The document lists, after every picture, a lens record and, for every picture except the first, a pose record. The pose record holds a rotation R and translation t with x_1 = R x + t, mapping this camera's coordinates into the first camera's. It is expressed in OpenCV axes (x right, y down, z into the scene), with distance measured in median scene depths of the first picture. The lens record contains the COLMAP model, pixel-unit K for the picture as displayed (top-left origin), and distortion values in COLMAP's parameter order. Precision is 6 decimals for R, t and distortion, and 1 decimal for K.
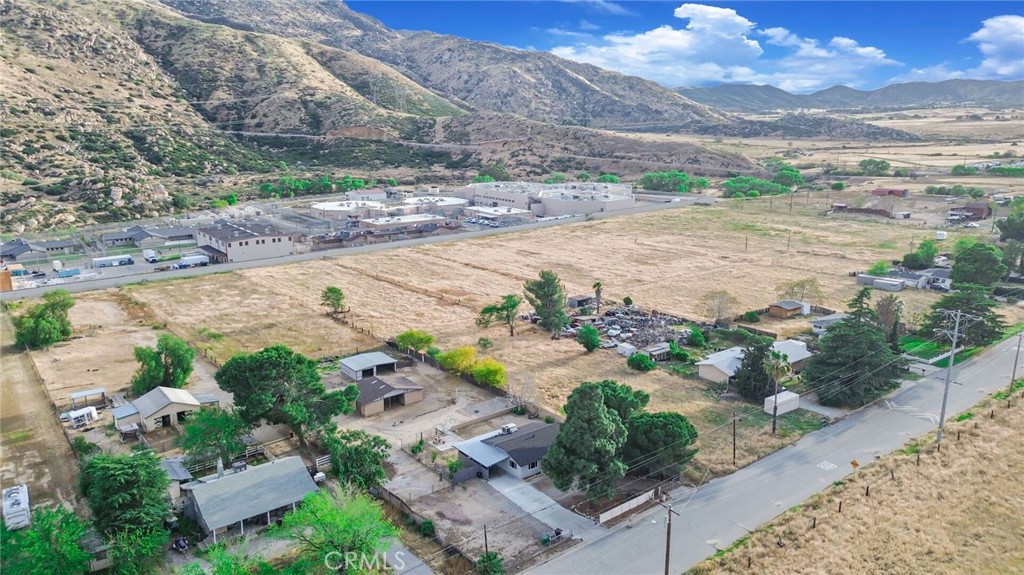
lens RADIAL K [[723.4, 0, 512.0], [0, 723.4, 287.5], [0, 0, 1]] dist [0.079358, -0.084345]
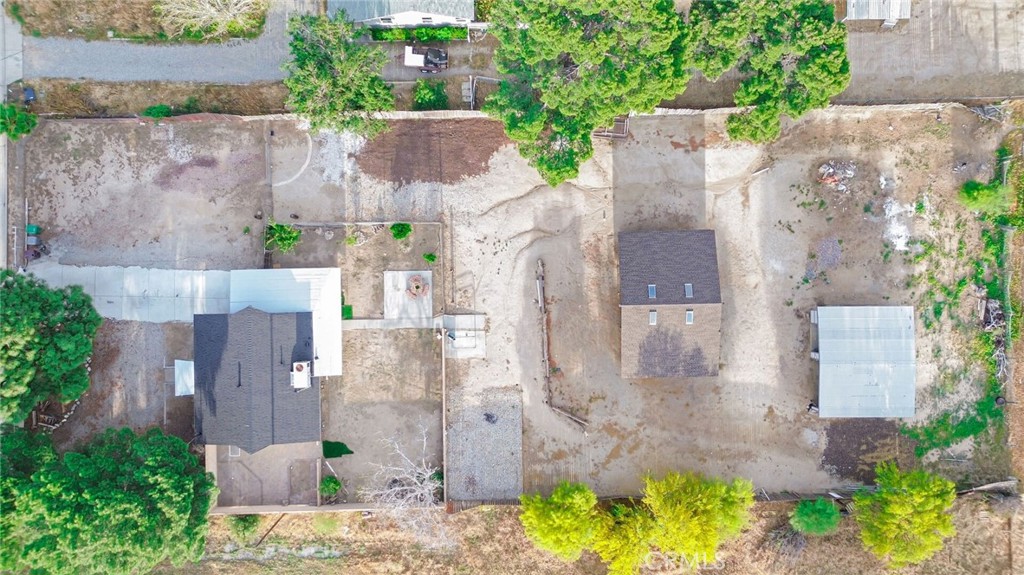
lens RADIAL K [[723.4, 0, 512.0], [0, 723.4, 287.5], [0, 0, 1]] dist [0.079358, -0.084345]
pose [[-0.600247, 0.799810, 0.002591, -0.024305], [-0.181360, -0.139263, 0.973506, -0.056785], [0.778981, 0.583874, 0.228646, 0.156239]]
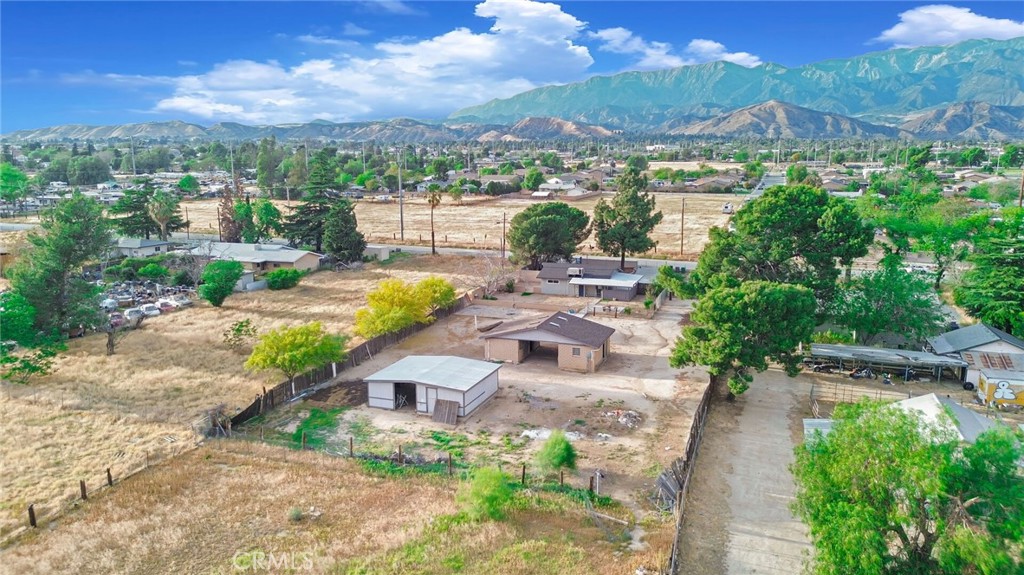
lens RADIAL K [[723.4, 0, 512.0], [0, 723.4, 287.5], [0, 0, 1]] dist [0.079358, -0.084345]
pose [[-0.532891, -0.137861, 0.834878, -0.122069], [0.204937, 0.936239, 0.285407, -0.011953], [-0.820992, 0.323189, -0.470661, 0.247332]]
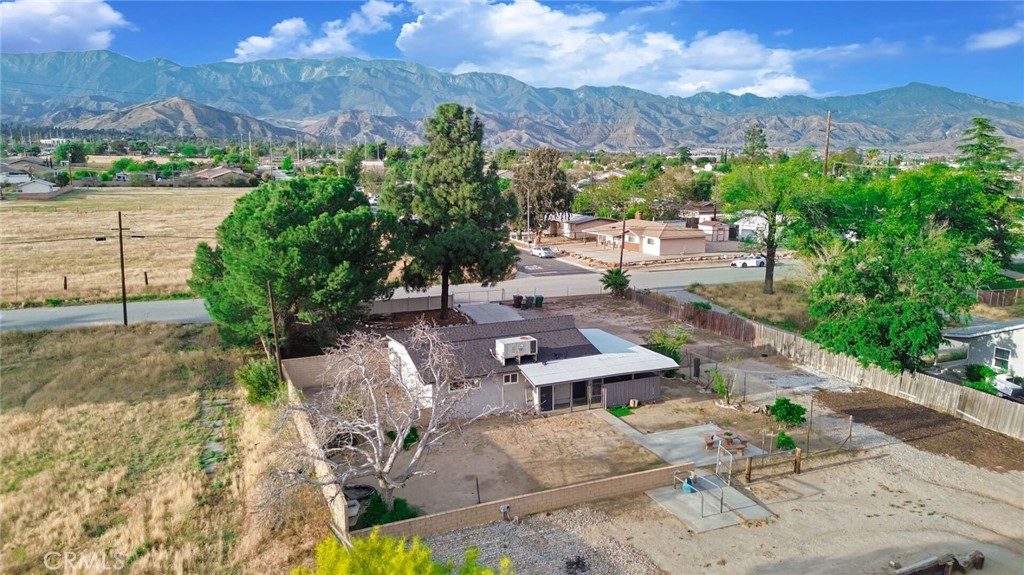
lens RADIAL K [[723.4, 0, 512.0], [0, 723.4, 287.5], [0, 0, 1]] dist [0.079358, -0.084345]
pose [[-0.969156, -0.033936, 0.244101, -0.014497], [0.066203, 0.918219, 0.390501, 0.004071], [-0.237390, 0.394616, -0.887651, 0.213040]]
